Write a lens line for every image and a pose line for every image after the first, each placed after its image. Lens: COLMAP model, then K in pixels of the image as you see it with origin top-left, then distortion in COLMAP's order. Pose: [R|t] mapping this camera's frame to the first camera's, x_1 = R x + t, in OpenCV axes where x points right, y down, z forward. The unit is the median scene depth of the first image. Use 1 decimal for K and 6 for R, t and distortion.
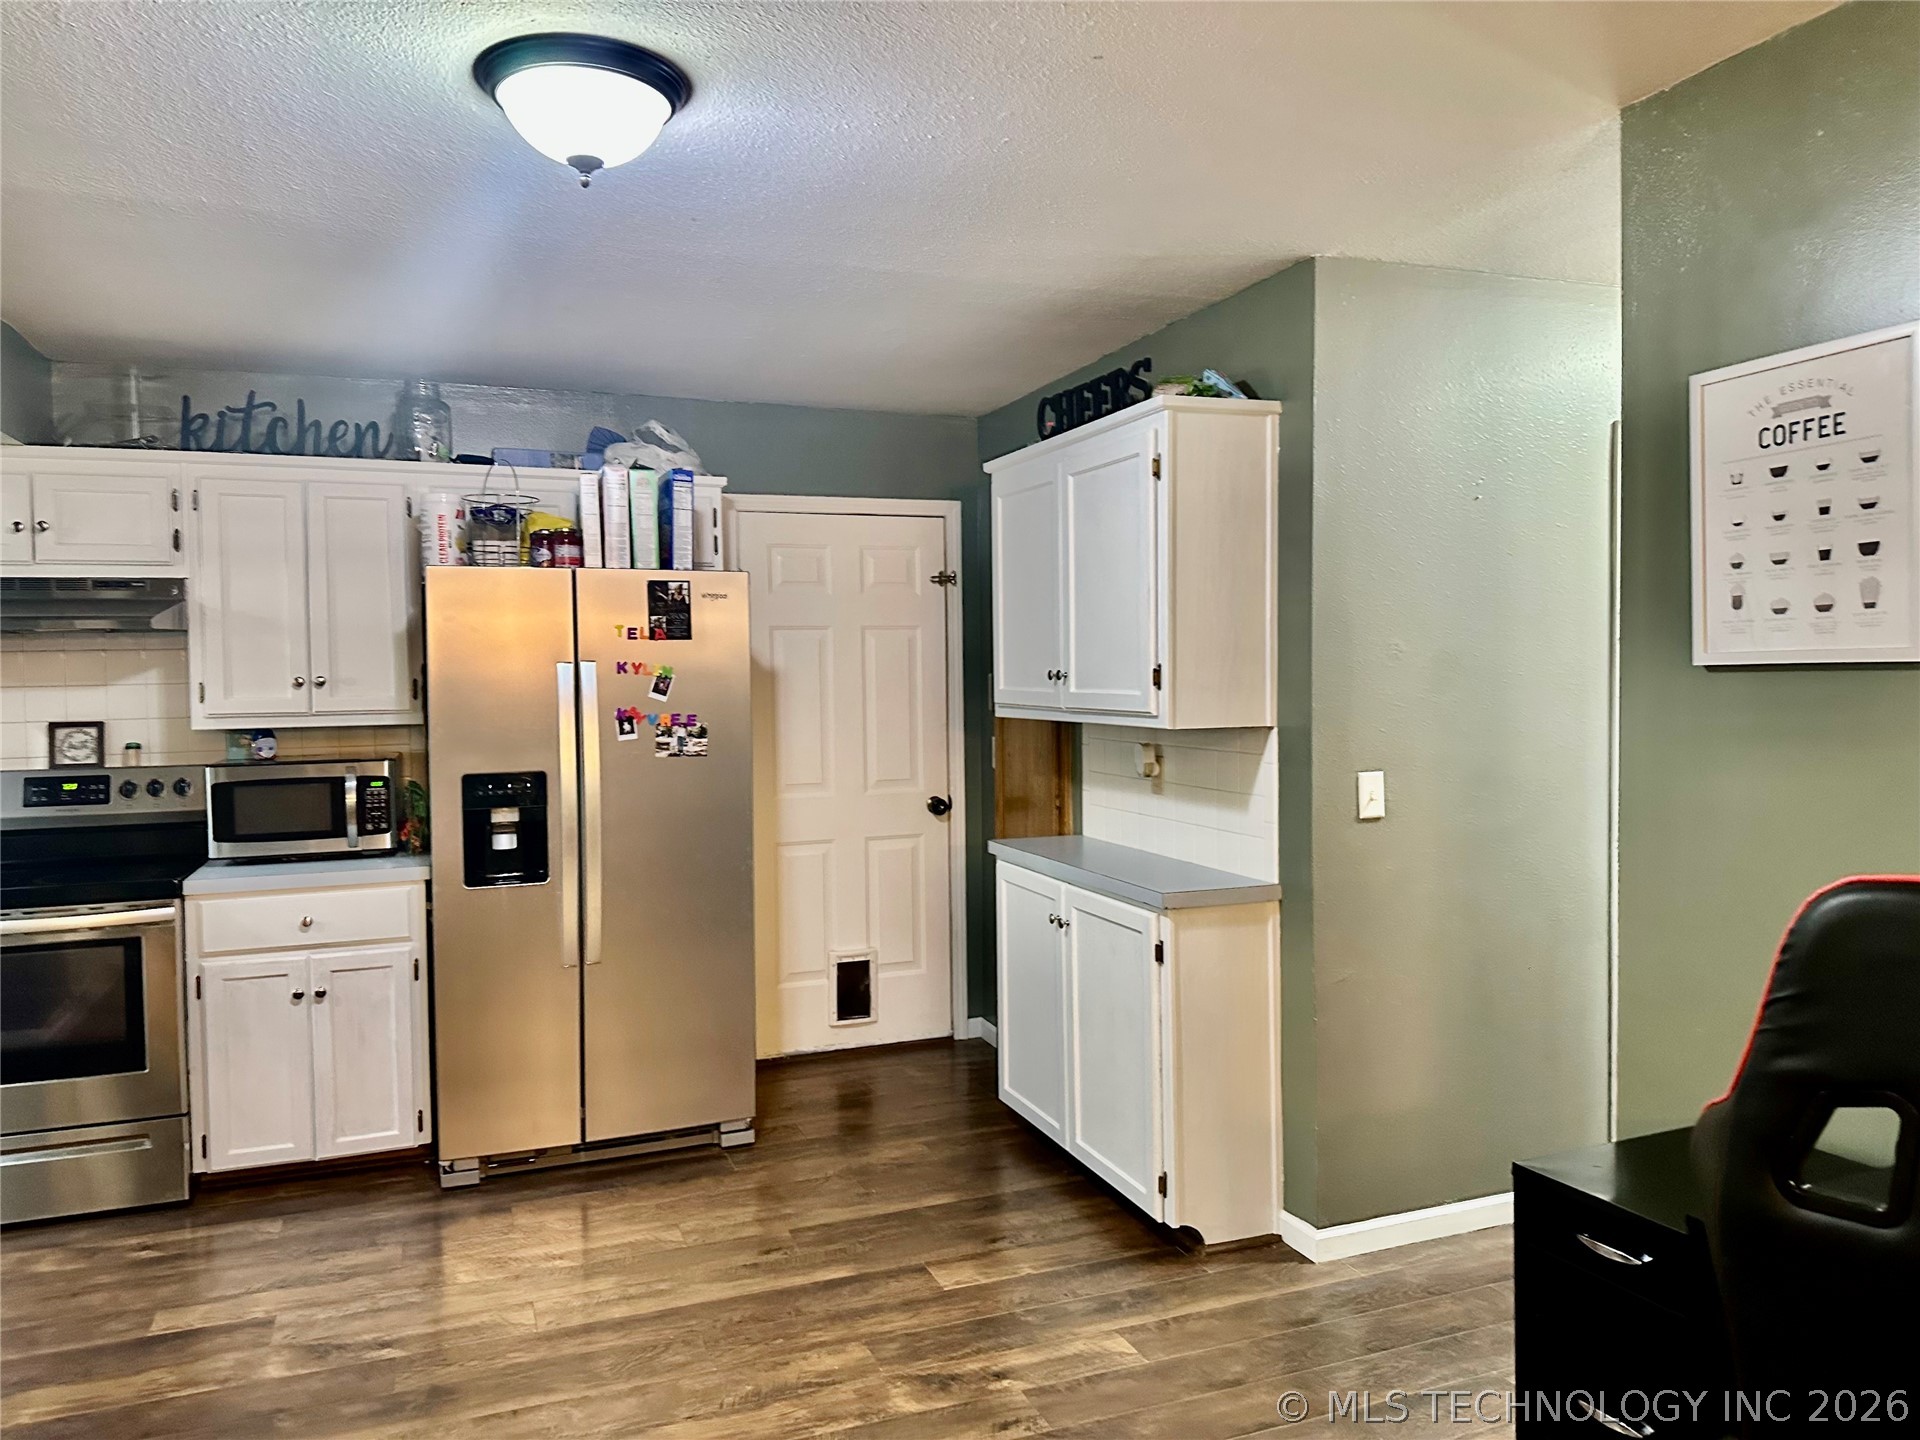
lens RADIAL K [[1324.3, 0, 960.0], [0, 1324.3, 720.0], [0, 0, 1]] dist [0.080139, -0.122217]
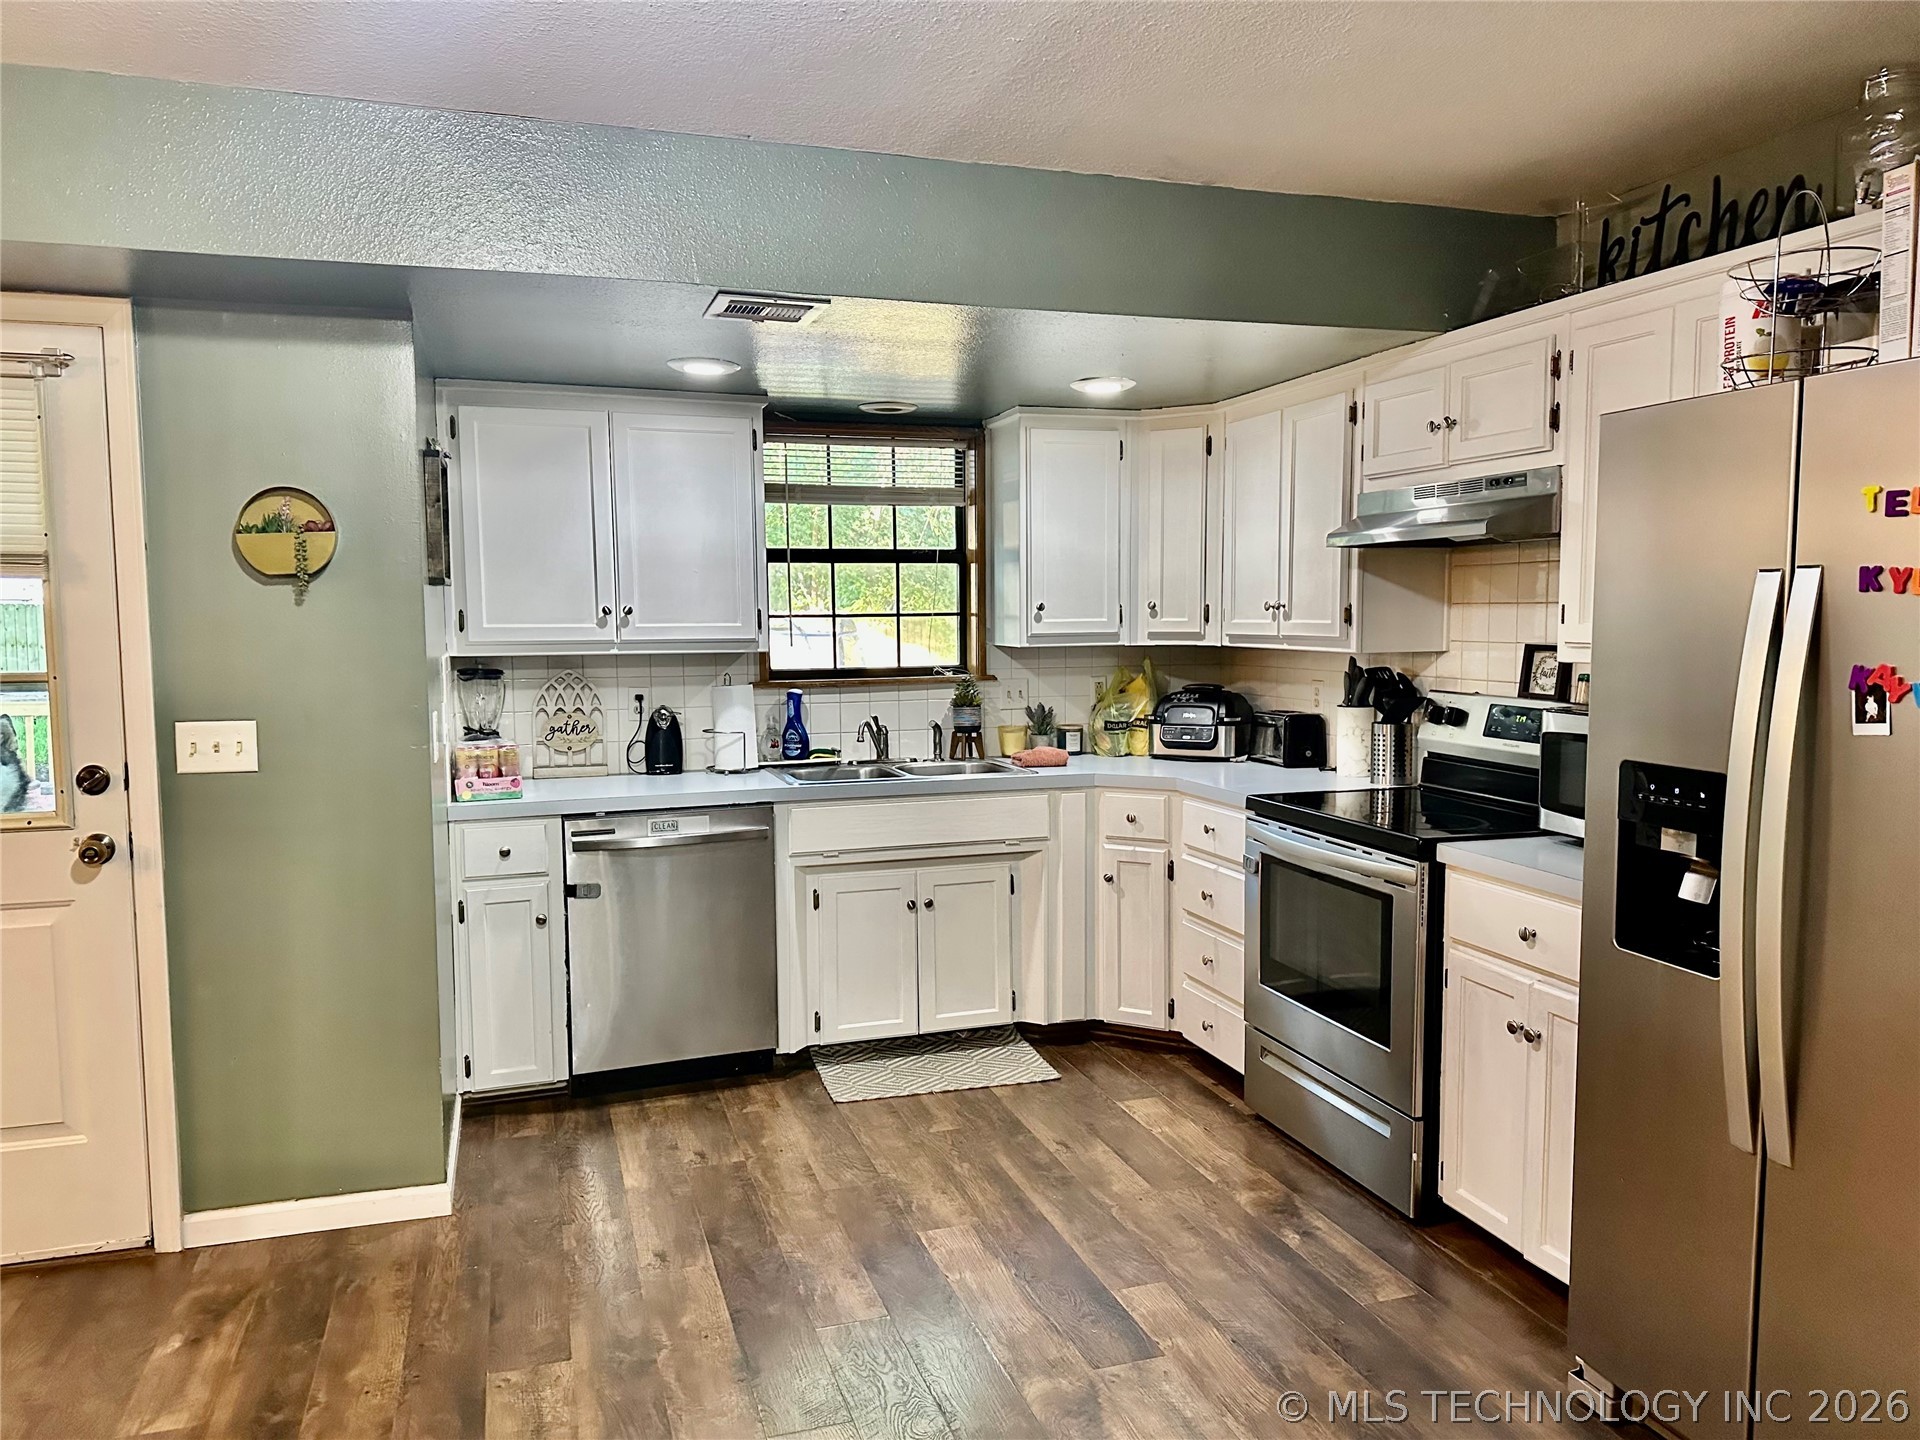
lens RADIAL K [[1333.5, 0, 960.0], [0, 1333.5, 720.0], [0, 0, 1]] dist [0.147578, -0.204148]
pose [[-0.047204, 0.099625, -0.993905, 0.237558], [-0.032286, 0.994342, 0.101203, -0.027911], [0.998363, 0.036867, -0.043721, 0.688494]]
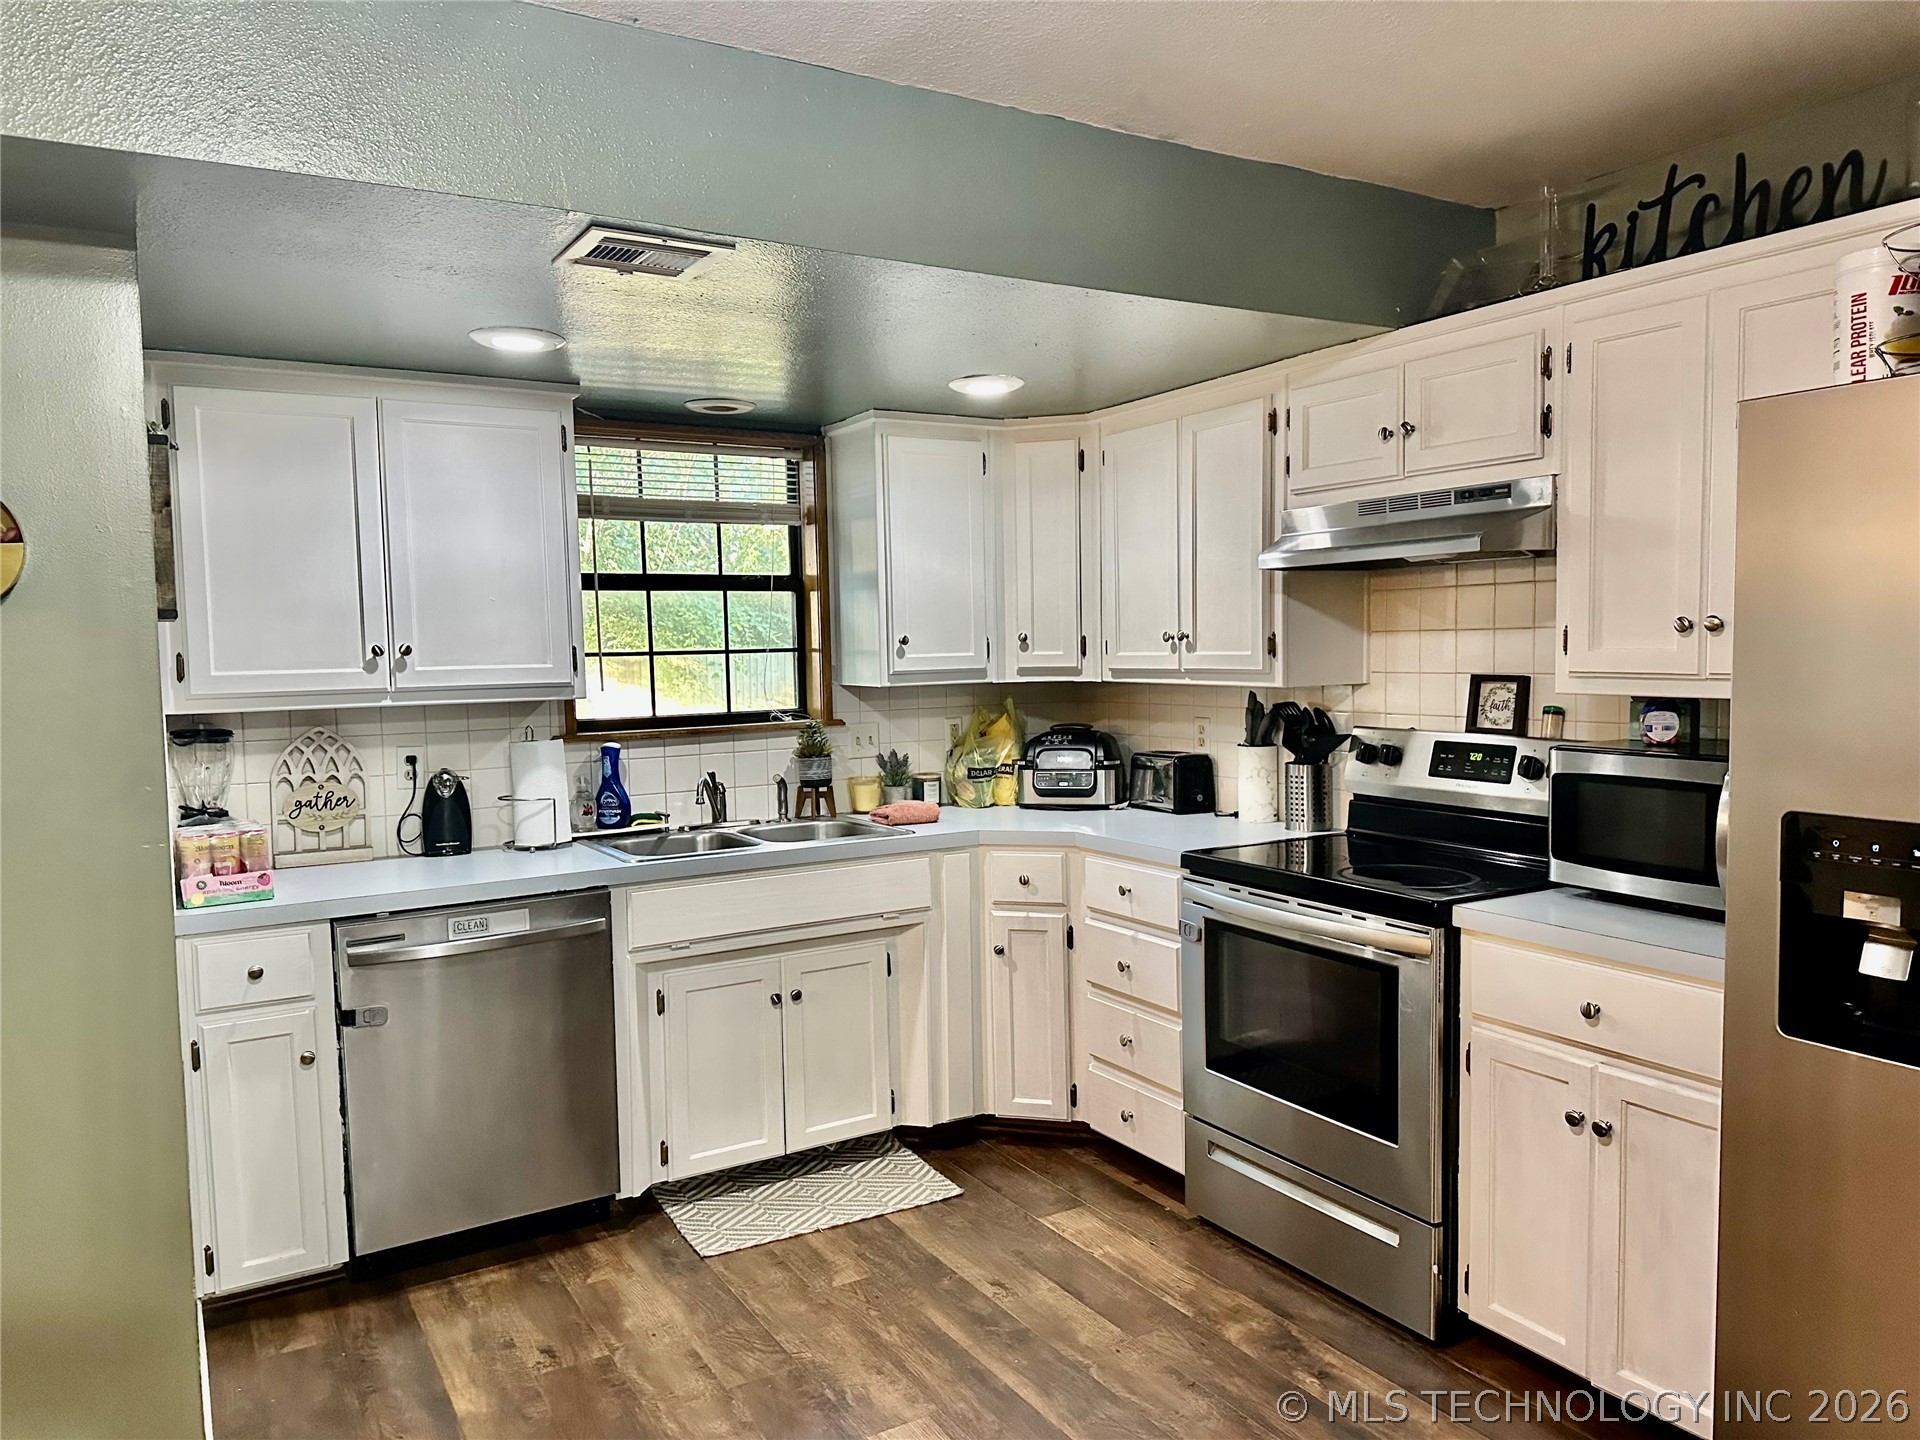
lens RADIAL K [[1336.4, 0, 948.7], [0, 1336.4, 731.4], [0, 0, 1]] dist [0.101964, -0.137308]
pose [[0.165605, 0.079214, -0.983006, 0.073217], [-0.022803, 0.996810, 0.076484, -0.019809], [0.985929, 0.009750, 0.166883, 0.570192]]
